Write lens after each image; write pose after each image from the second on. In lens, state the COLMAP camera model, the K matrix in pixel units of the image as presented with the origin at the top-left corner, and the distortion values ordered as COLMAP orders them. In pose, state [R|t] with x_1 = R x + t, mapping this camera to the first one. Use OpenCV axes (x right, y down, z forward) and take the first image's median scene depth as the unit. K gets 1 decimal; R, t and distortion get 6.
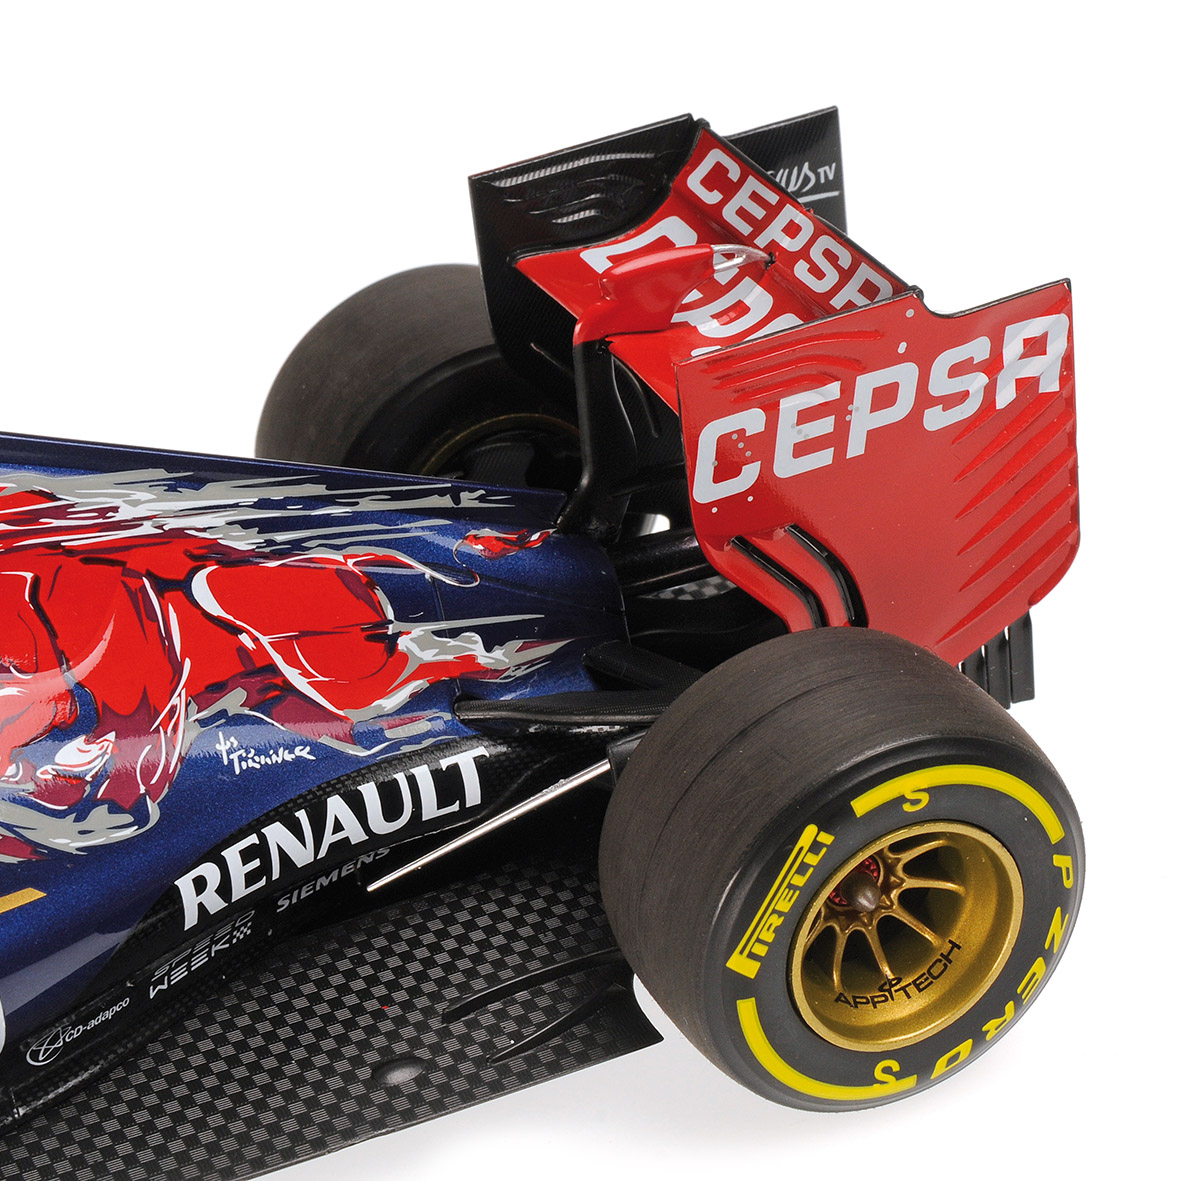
lens RADIAL K [[3989.4, 0, 590.5], [0, 3989.4, 590.5], [0, 0, 1]] dist [-0.121321, 0.927070]
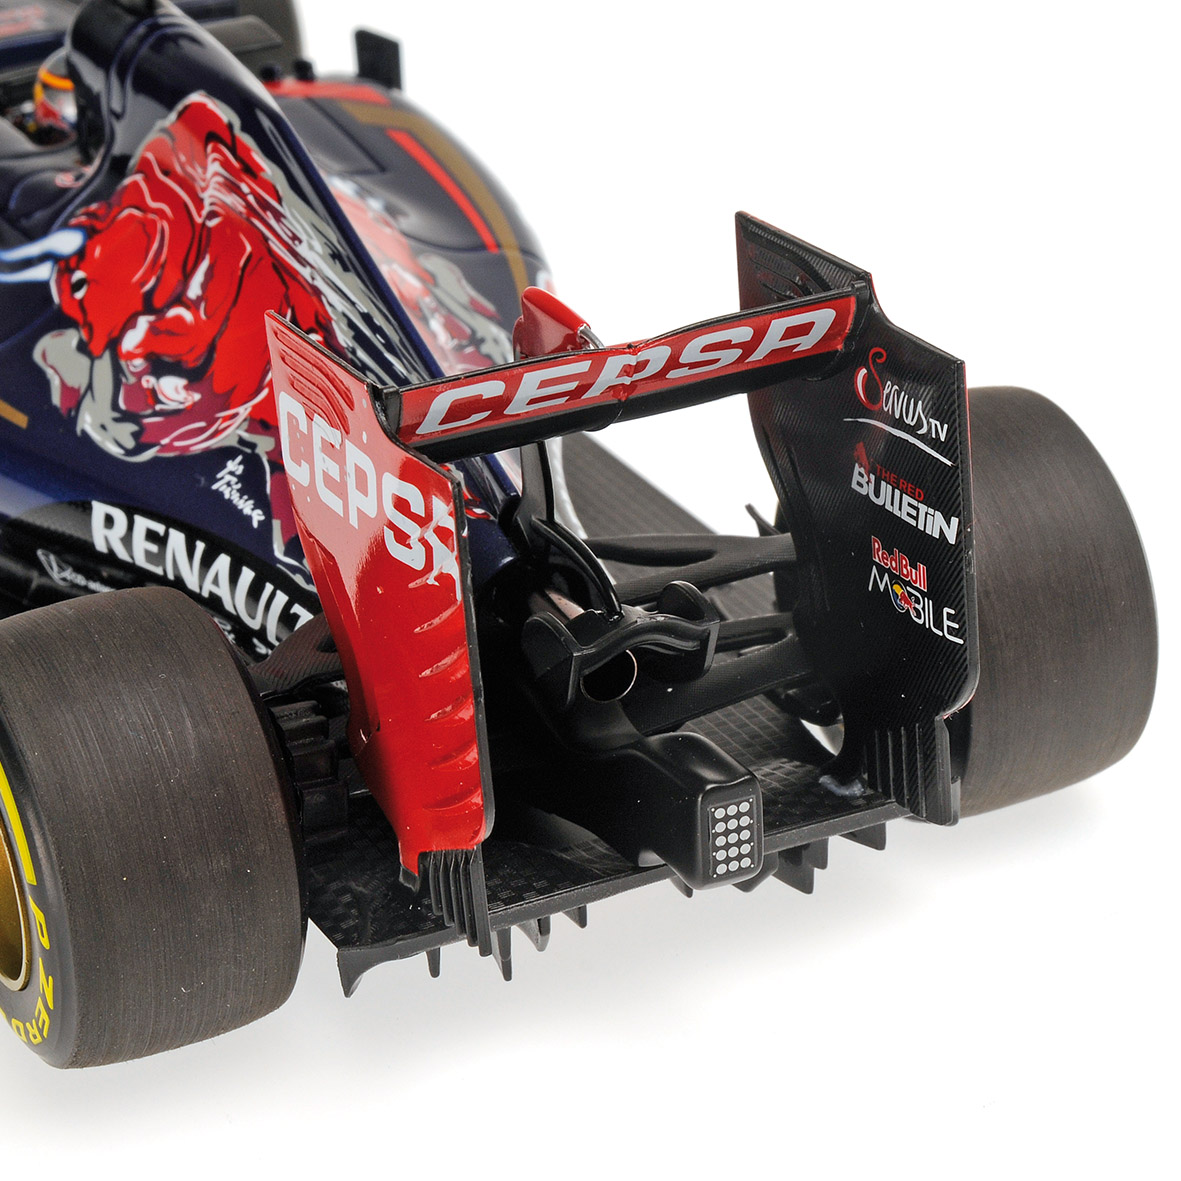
lens RADIAL K [[3989.4, 0, 590.5], [0, 3989.4, 590.5], [0, 0, 1]] dist [-0.121321, 0.927070]
pose [[0.014007, 0.458255, -0.888710, 0.918713], [-0.458818, 0.792648, 0.401490, -0.428286], [0.888420, 0.402133, 0.221358, 0.862567]]
